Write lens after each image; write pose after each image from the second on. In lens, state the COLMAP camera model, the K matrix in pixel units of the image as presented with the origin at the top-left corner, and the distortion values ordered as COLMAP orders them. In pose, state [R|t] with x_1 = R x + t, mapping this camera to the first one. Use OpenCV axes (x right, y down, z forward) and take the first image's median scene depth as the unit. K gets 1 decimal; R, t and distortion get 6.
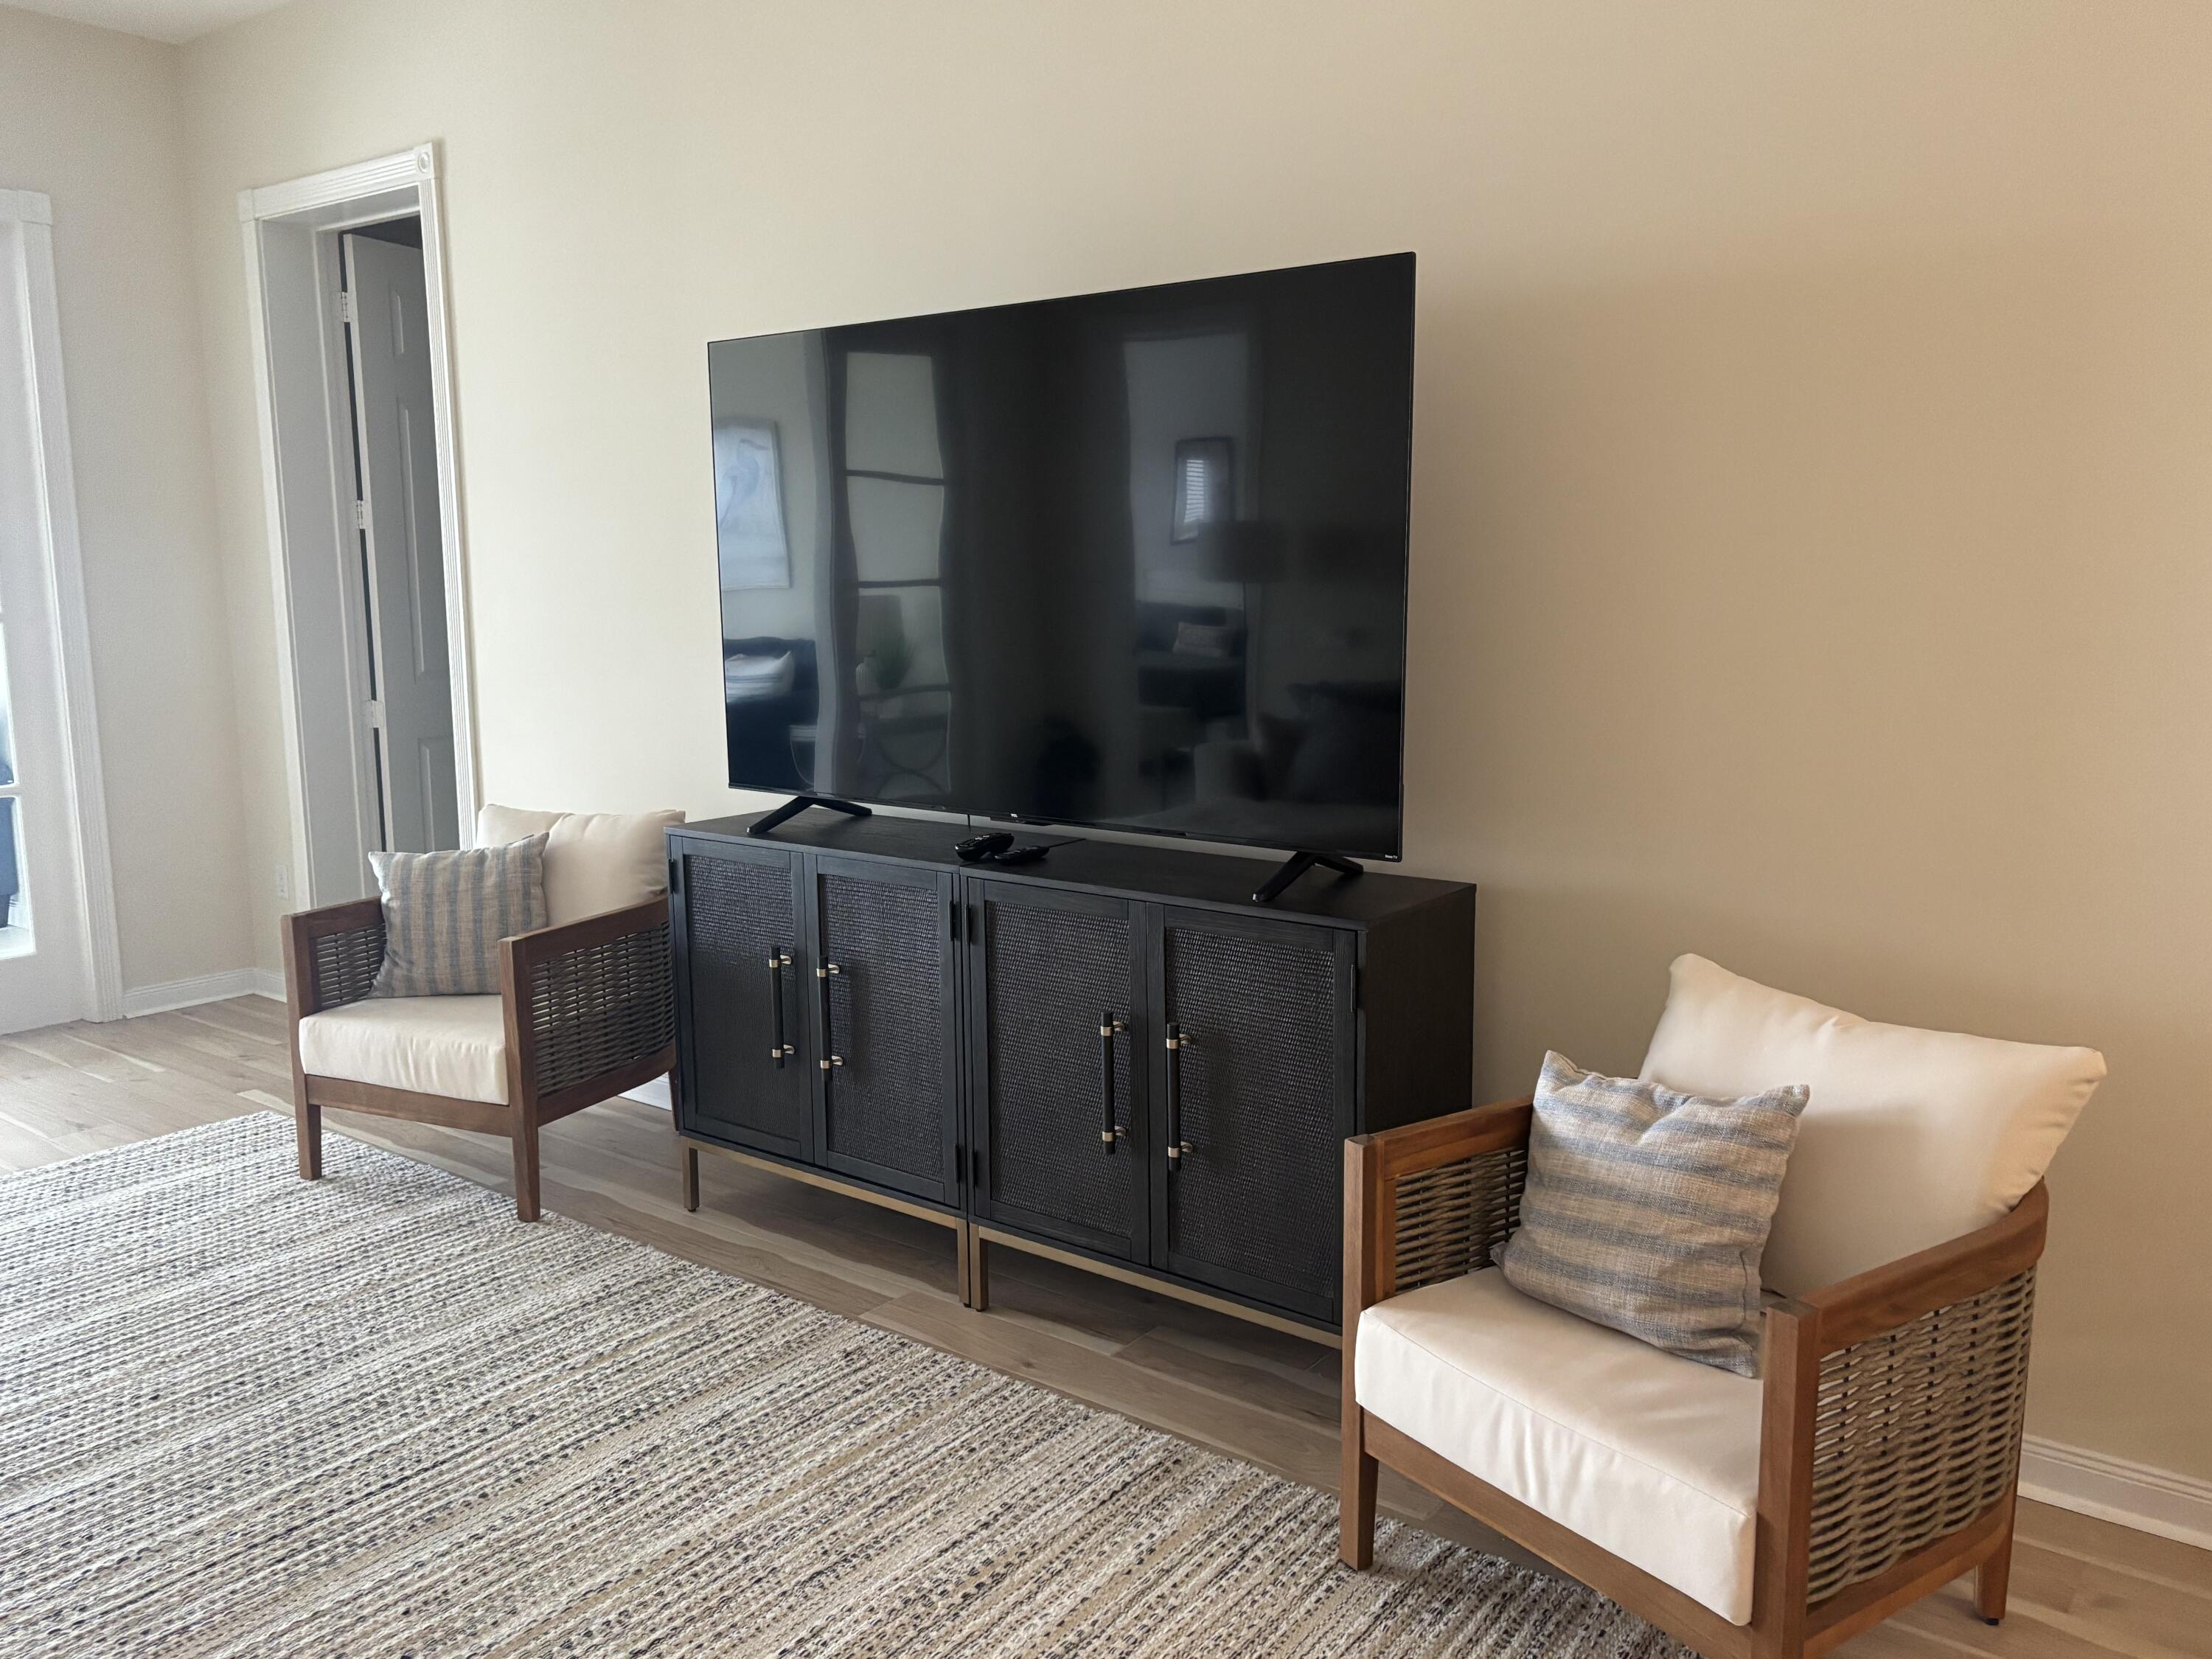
lens RADIAL K [[1728.1, 0, 1106.0], [0, 1728.1, 829.5], [0, 0, 1]] dist [0.004014, -0.002201]
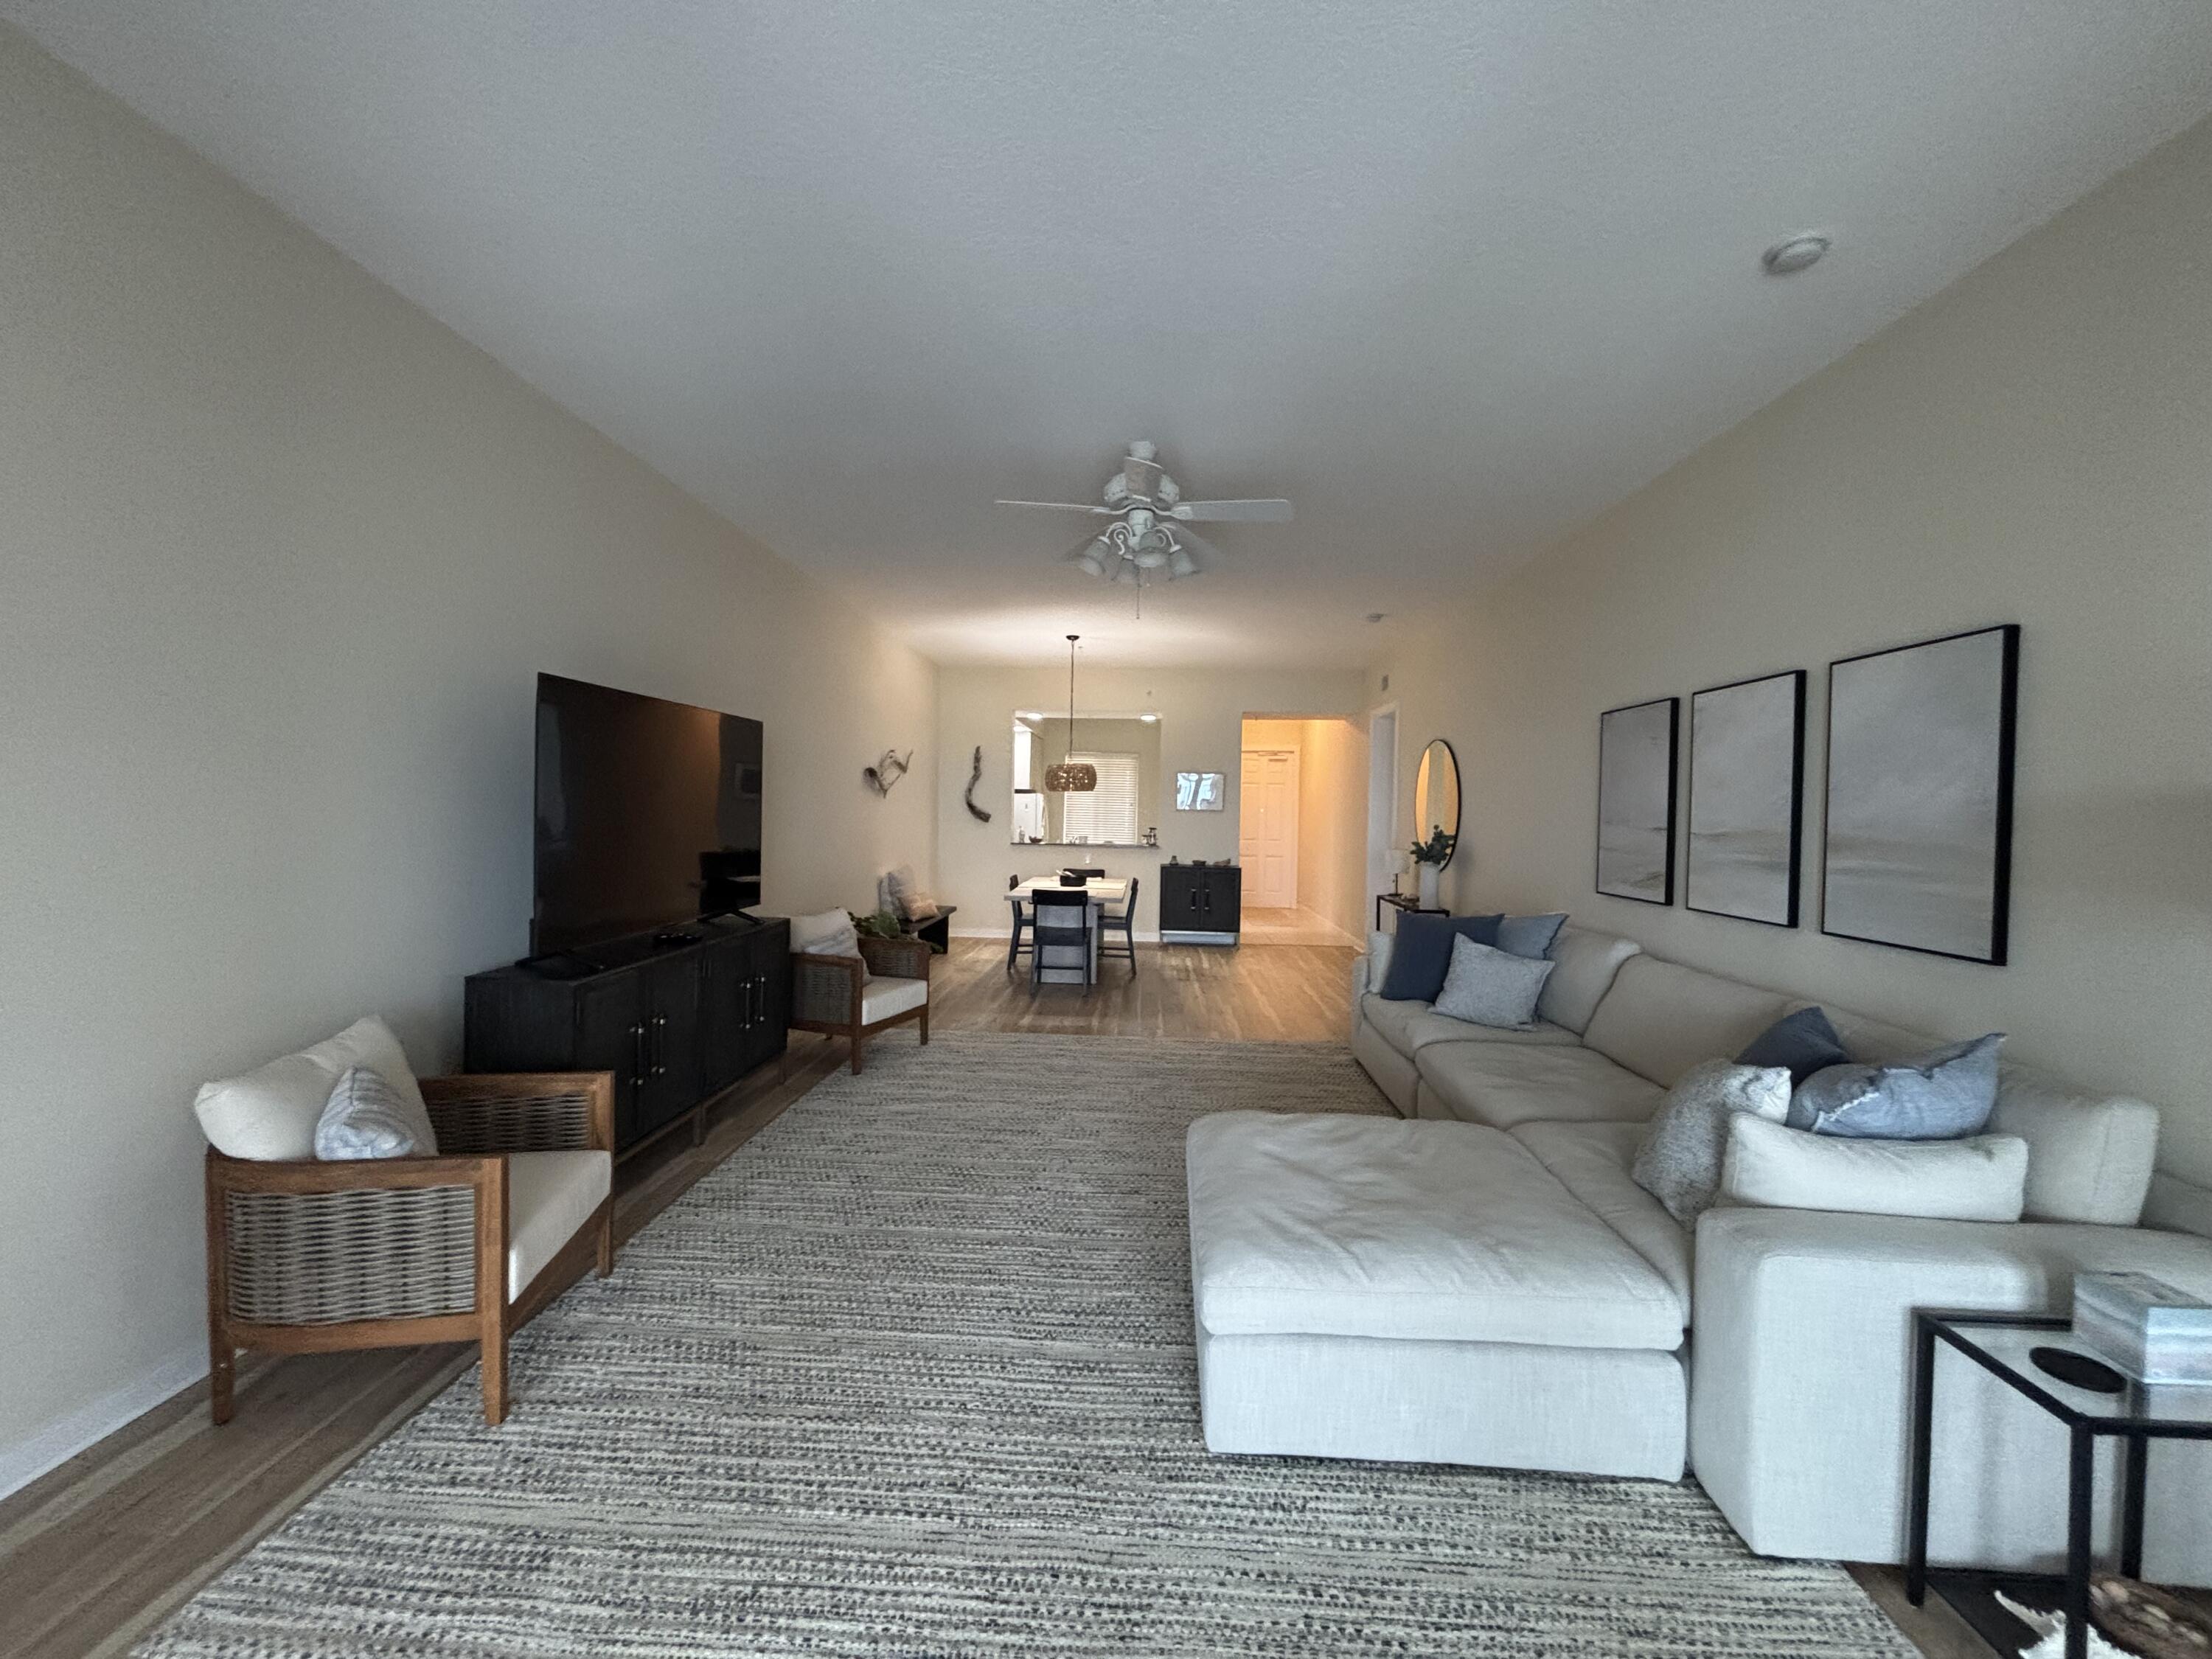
lens RADIAL K [[895.0, 0, 1106.0], [0, 895.0, 829.5], [0, 0, 1]] dist [0.012905, -0.010527]
pose [[-0.564025, -0.024733, 0.825387, -1.244537], [0.105594, 0.989185, 0.101798, -0.177524], [-0.818979, 0.144572, -0.555313, 1.091713]]
